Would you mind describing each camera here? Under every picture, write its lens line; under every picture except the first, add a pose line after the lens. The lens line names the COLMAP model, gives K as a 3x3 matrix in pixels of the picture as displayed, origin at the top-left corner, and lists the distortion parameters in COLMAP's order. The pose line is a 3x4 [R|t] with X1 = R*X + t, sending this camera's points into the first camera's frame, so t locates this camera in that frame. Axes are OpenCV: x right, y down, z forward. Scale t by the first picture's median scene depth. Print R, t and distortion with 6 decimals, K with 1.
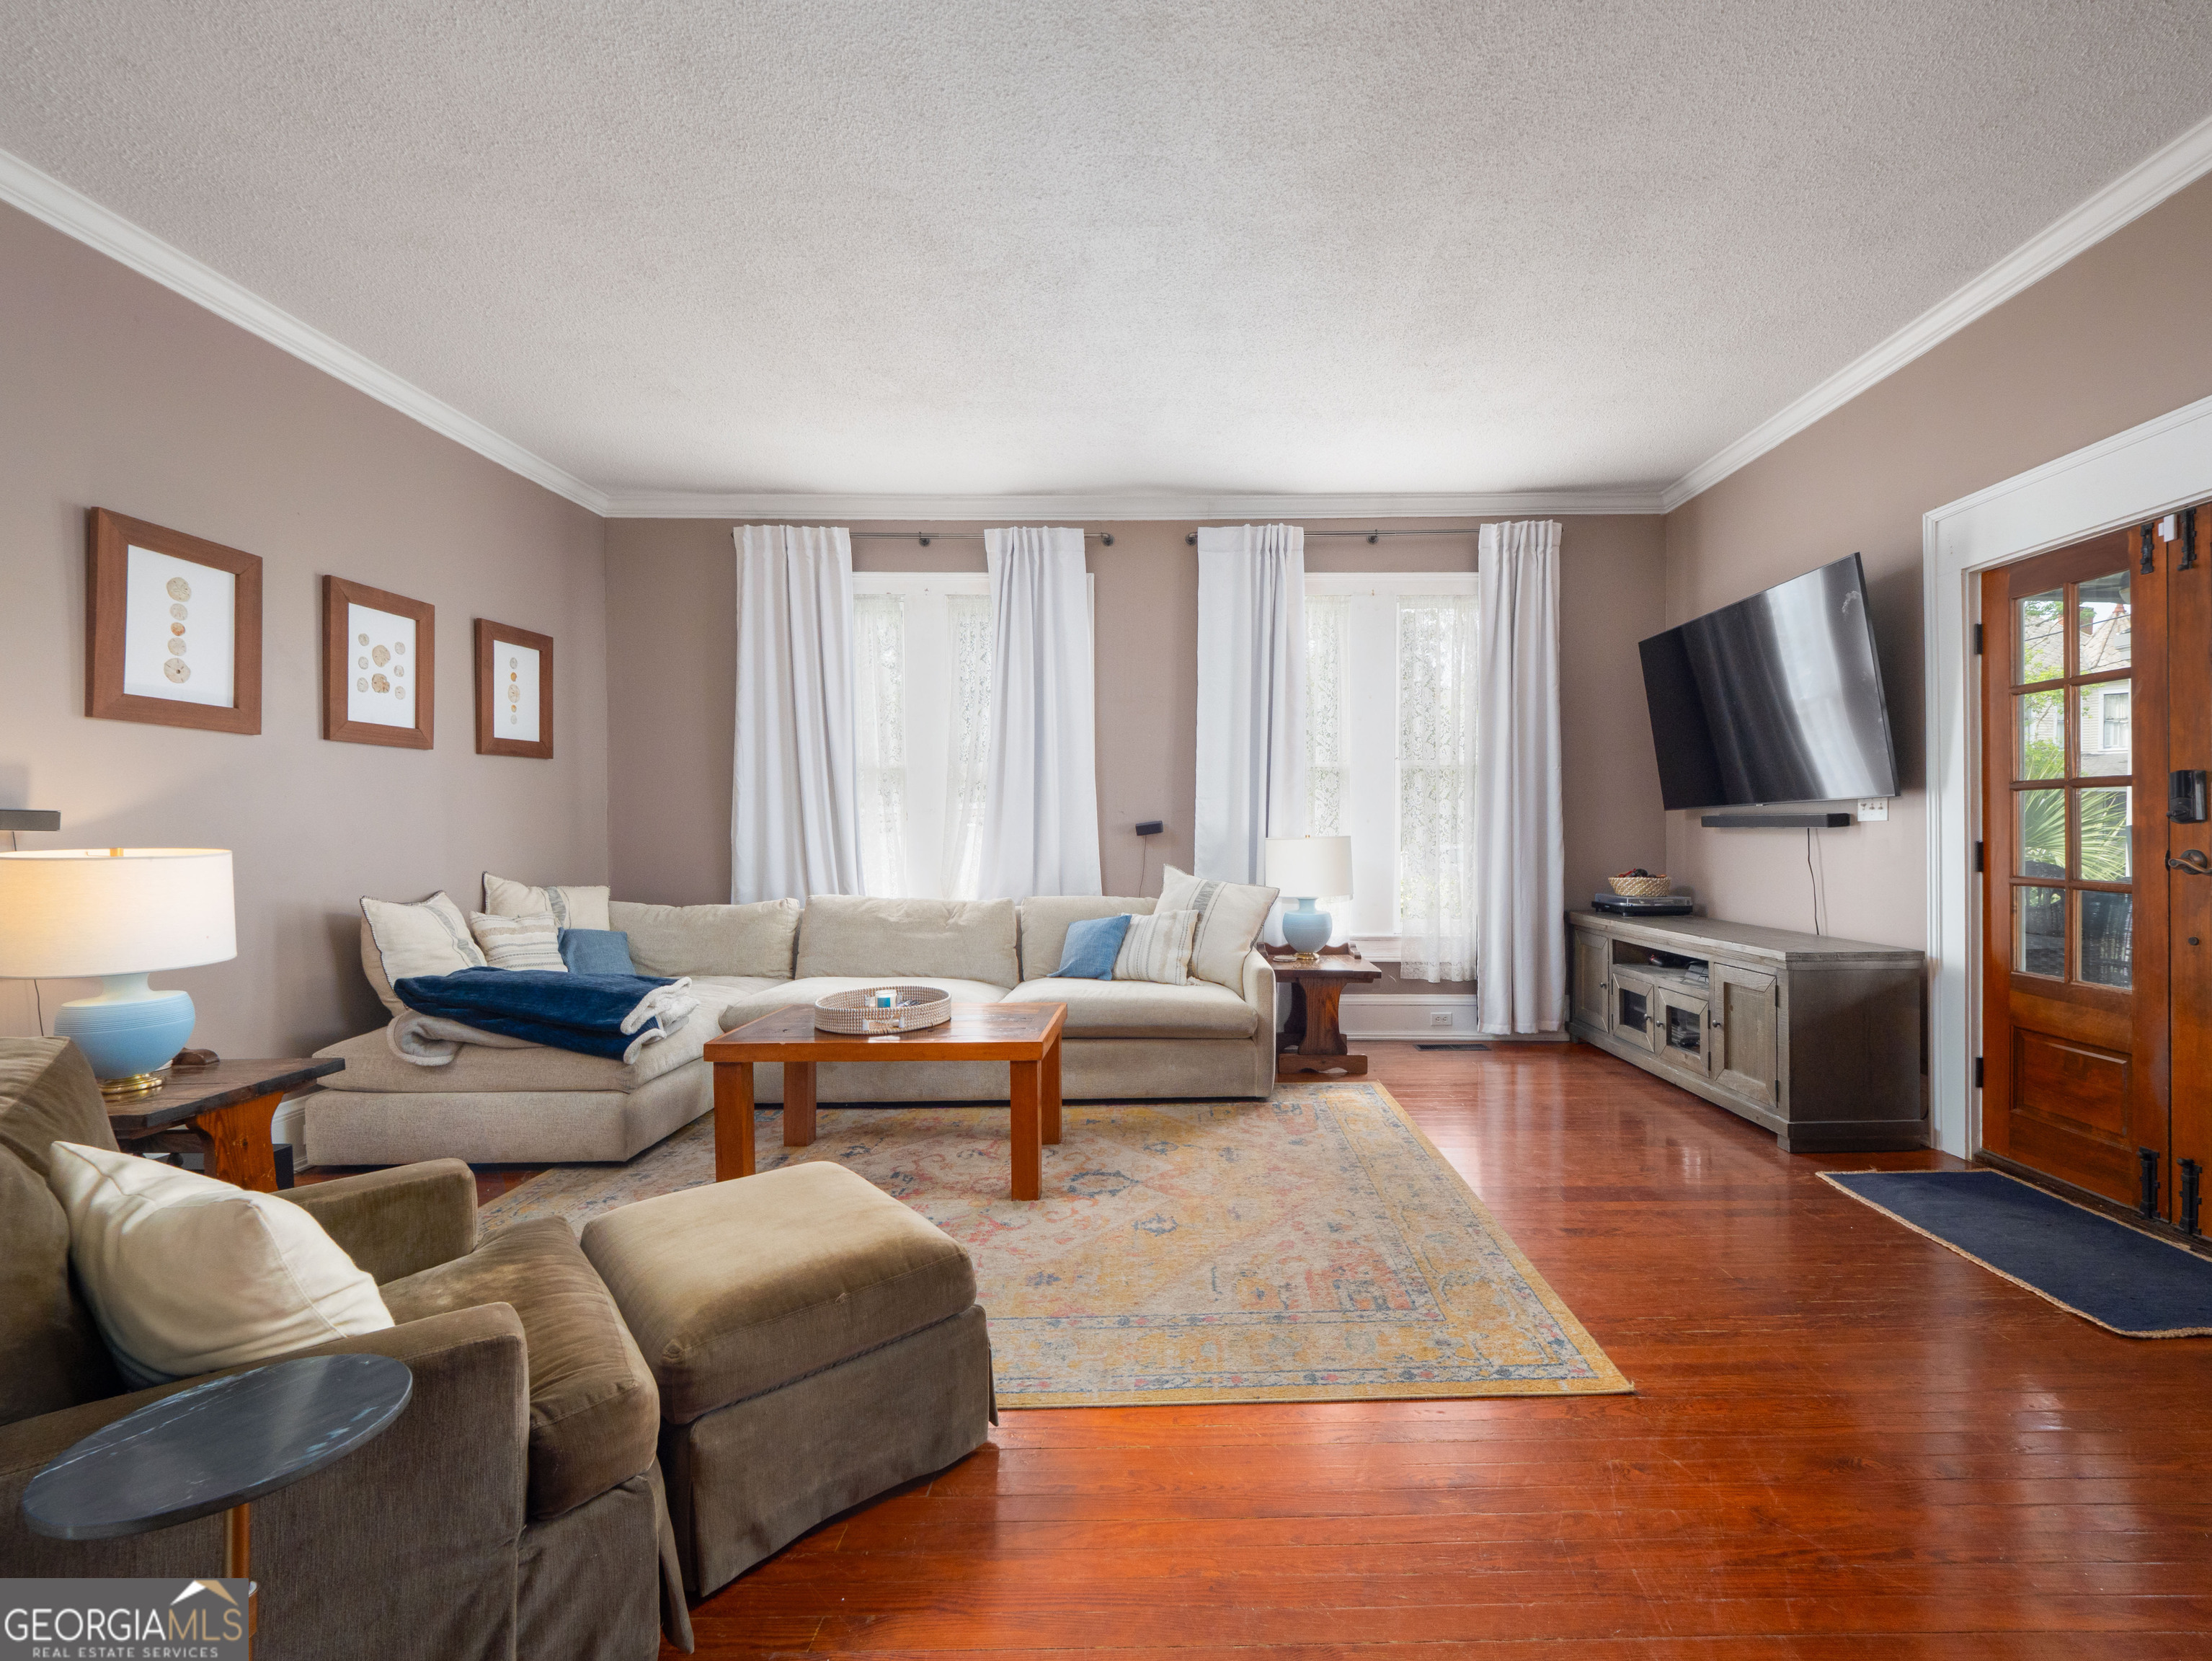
lens RADIAL K [[922.8, 0, 1157.3], [0, 922.8, 841.8], [0, 0, 1]] dist [-0.000558, -0.004240]
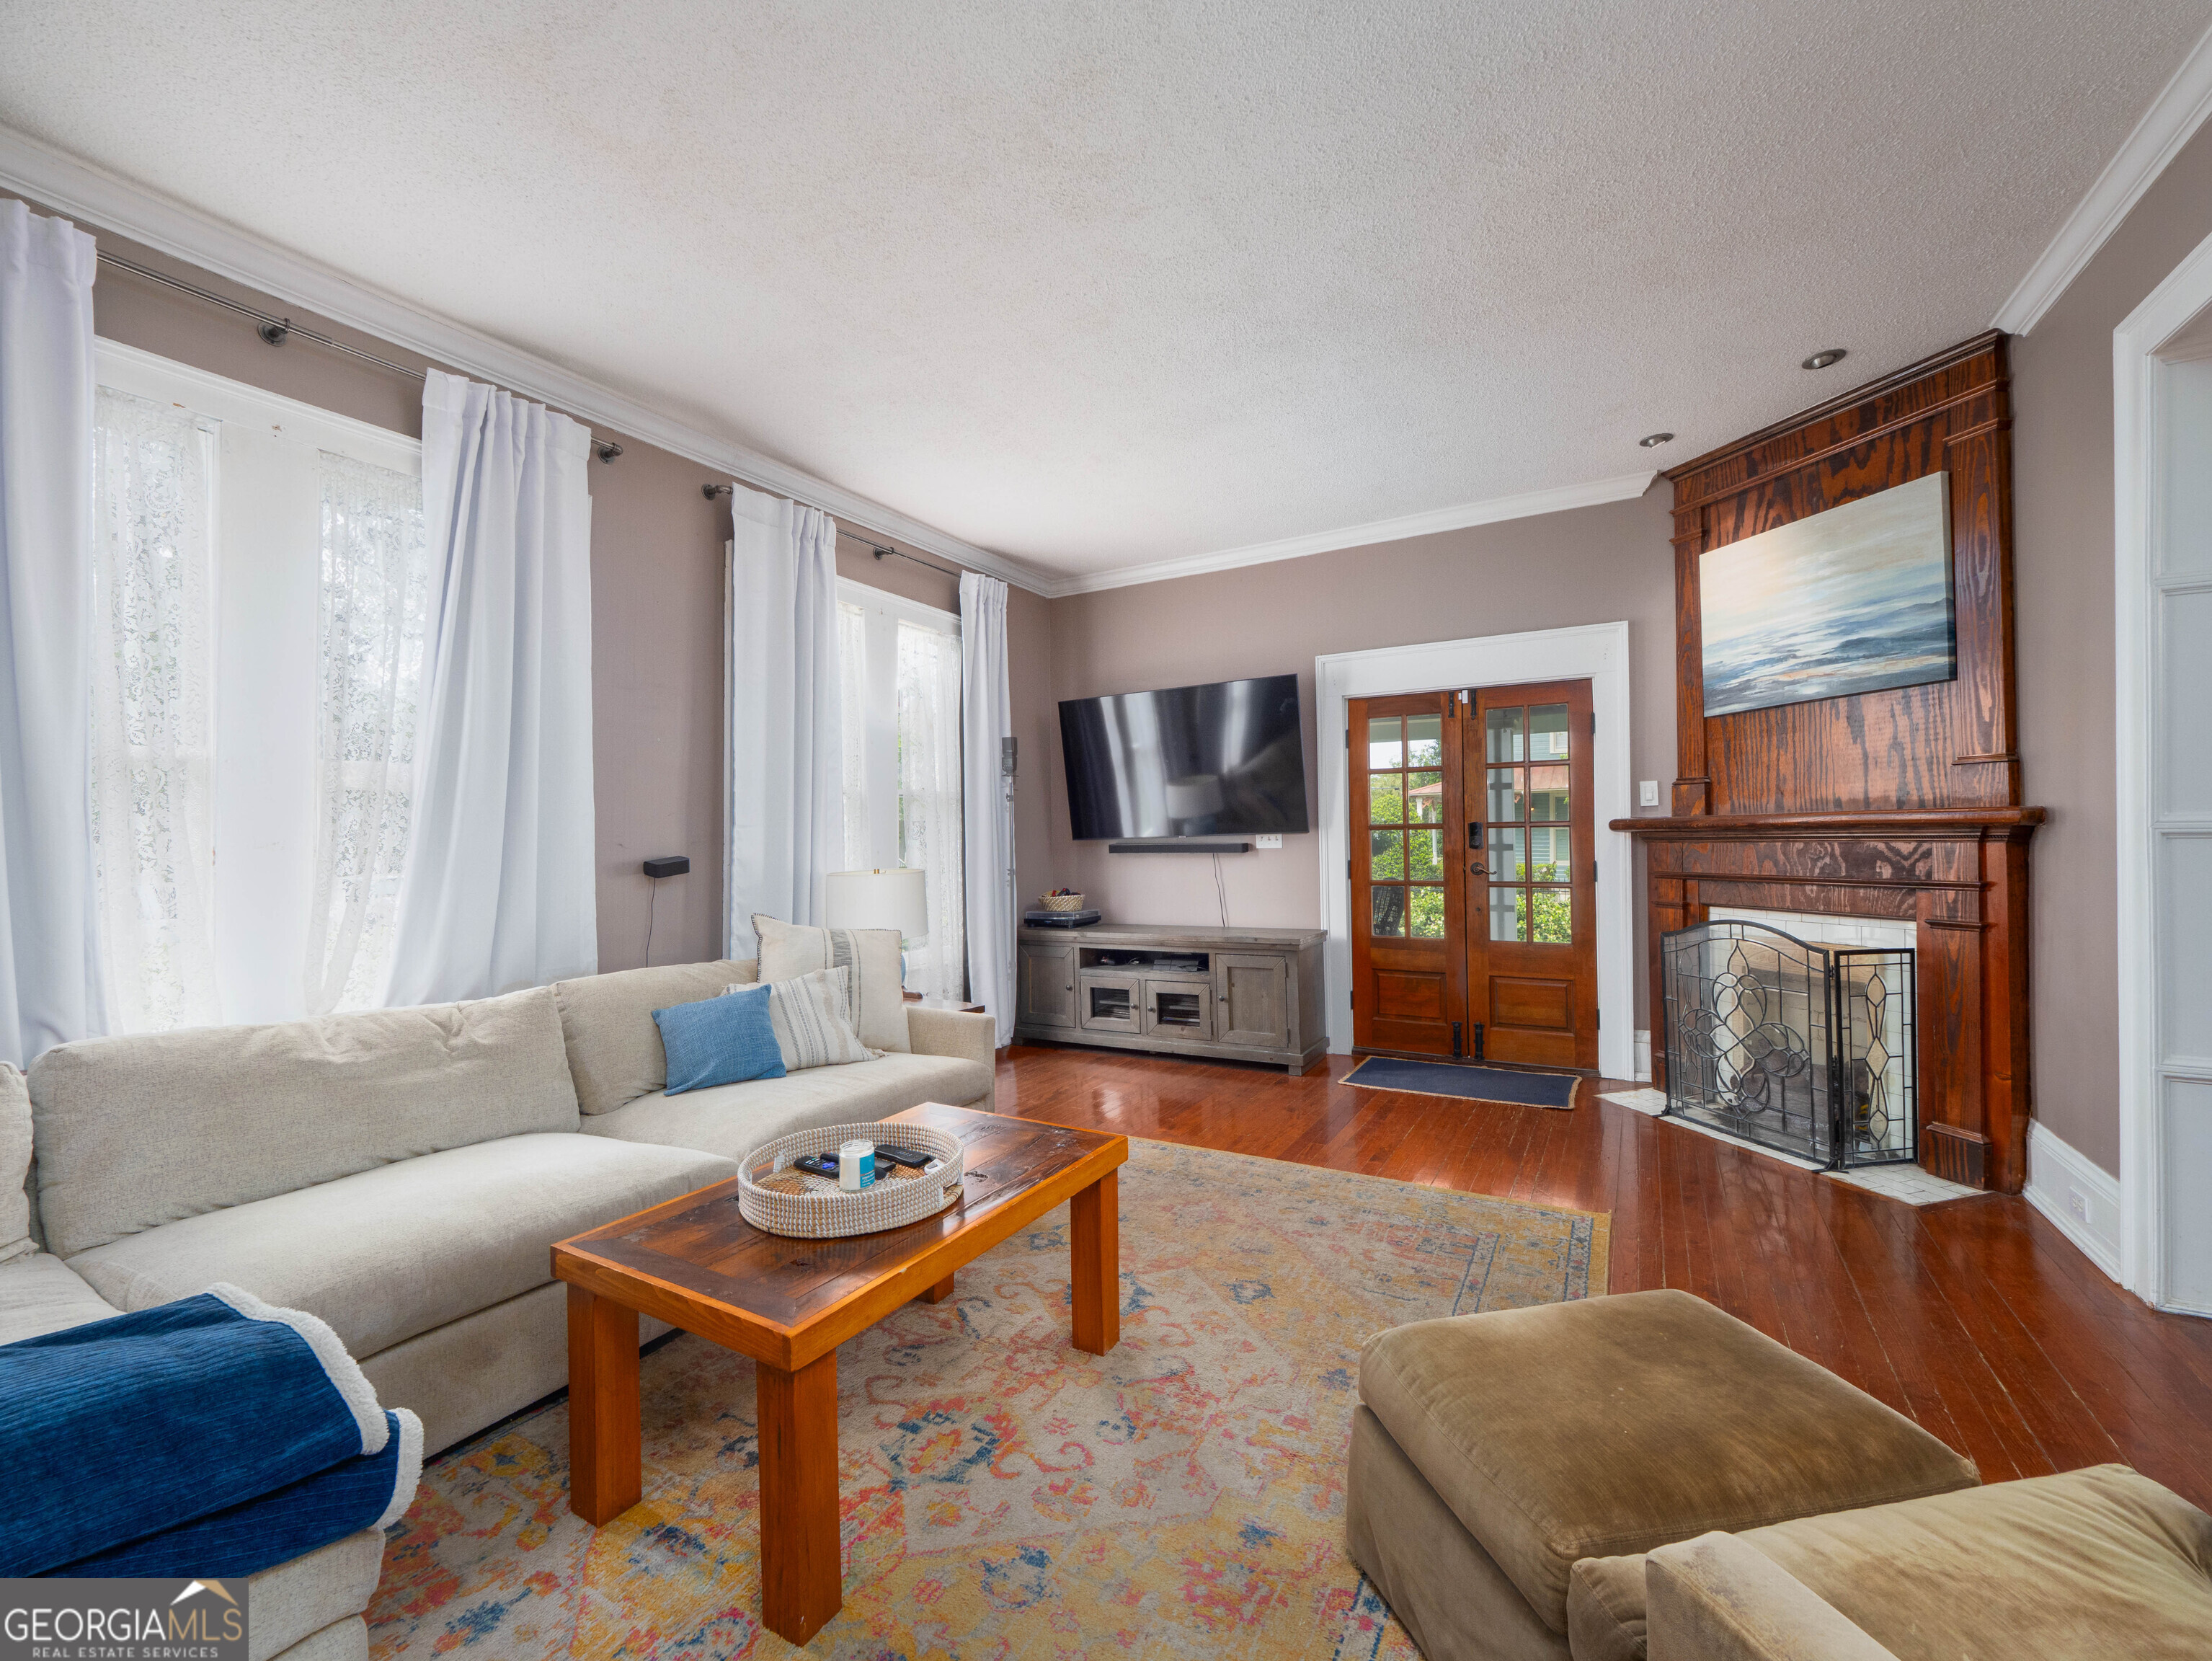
lens RADIAL K [[922.8, 0, 1085.5], [0, 922.8, 833.9], [0, 0, 1]] dist [-0.000558, -0.004240]
pose [[0.506281, -0.000813, 0.862368, -0.663003], [0.024964, 0.999594, -0.013713, -0.031423], [-0.862007, 0.028470, 0.506095, 0.482552]]
